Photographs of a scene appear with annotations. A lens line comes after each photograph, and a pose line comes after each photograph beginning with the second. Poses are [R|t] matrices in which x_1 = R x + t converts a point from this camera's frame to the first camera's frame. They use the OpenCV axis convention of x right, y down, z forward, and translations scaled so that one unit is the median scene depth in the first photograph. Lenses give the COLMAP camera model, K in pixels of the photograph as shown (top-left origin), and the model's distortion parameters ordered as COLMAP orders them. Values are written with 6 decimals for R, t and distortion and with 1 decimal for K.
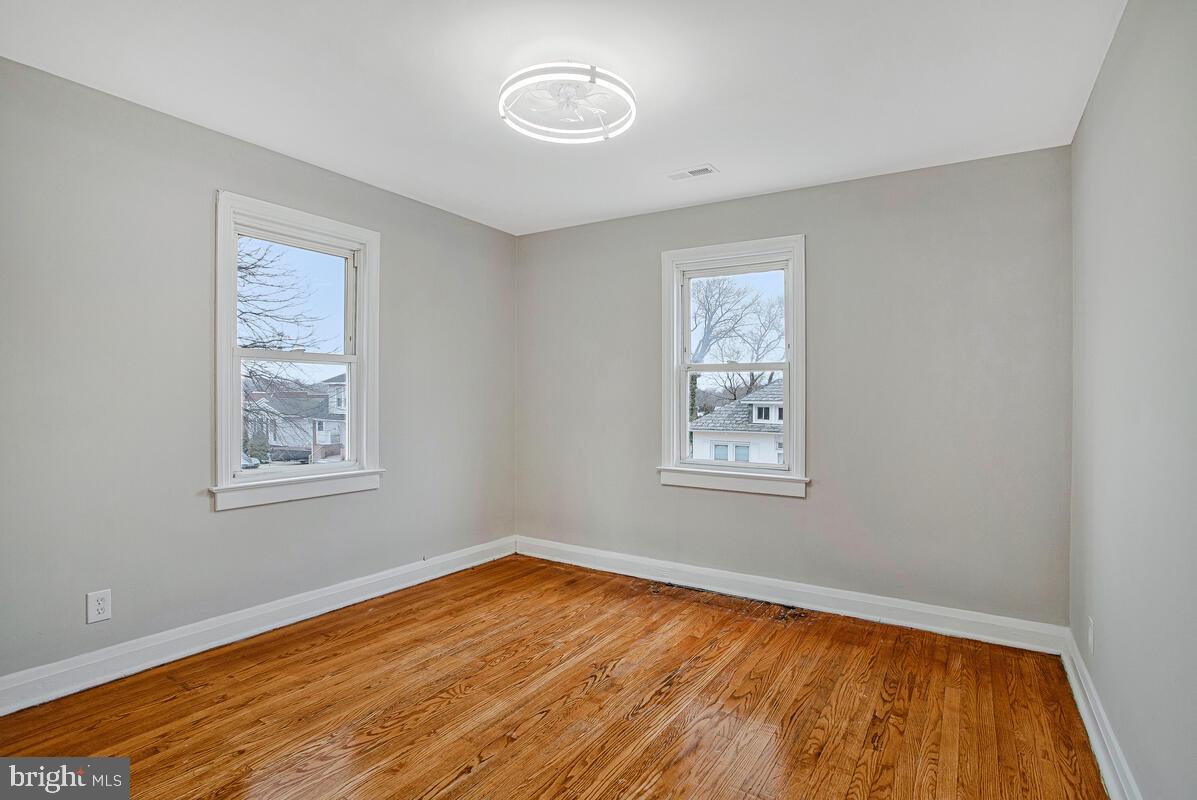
lens RADIAL K [[606.2, 0, 598.5], [0, 606.2, 400.0], [0, 0, 1]] dist [-0.071976, 0.034535]
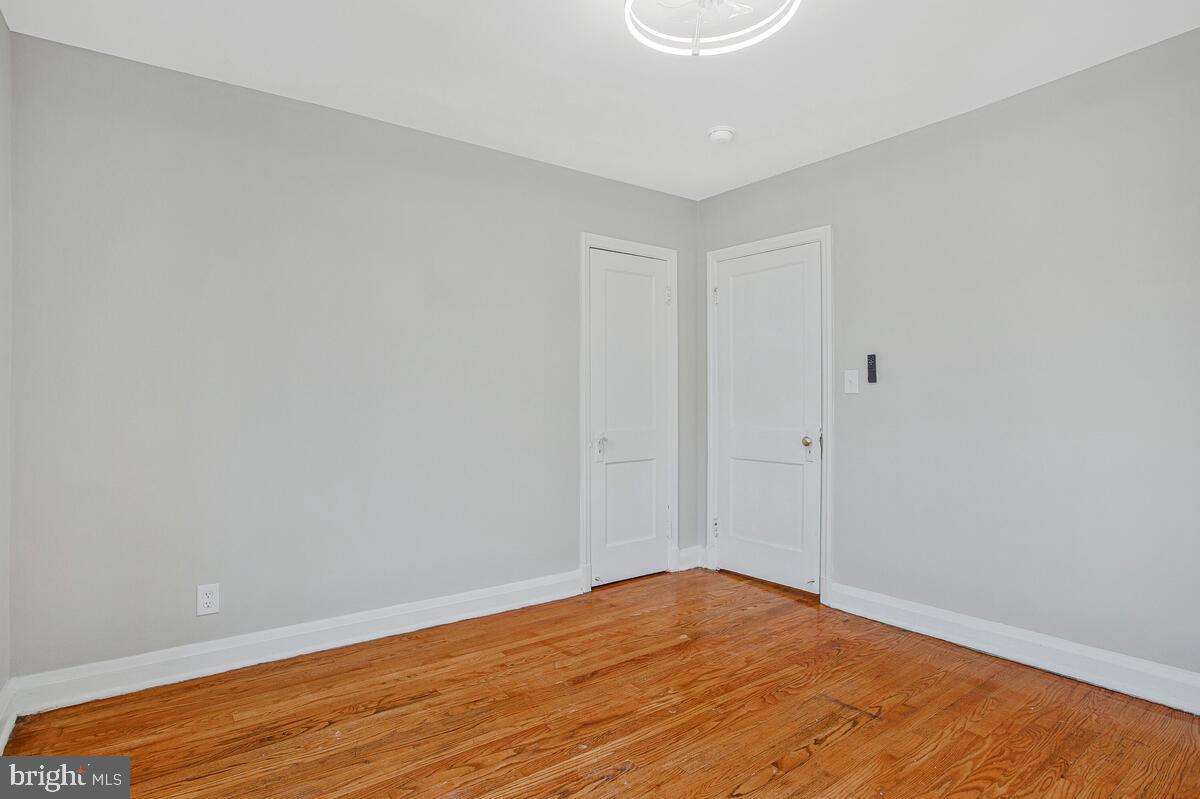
lens RADIAL K [[607.7, 0, 600.0], [0, 607.7, 399.5], [0, 0, 1]] dist [-0.071976, 0.034535]
pose [[-0.936520, -0.012370, 0.350396, -0.199544], [-0.009788, 0.999910, 0.009139, 0.030933], [-0.350478, 0.005129, -0.936557, 1.888390]]
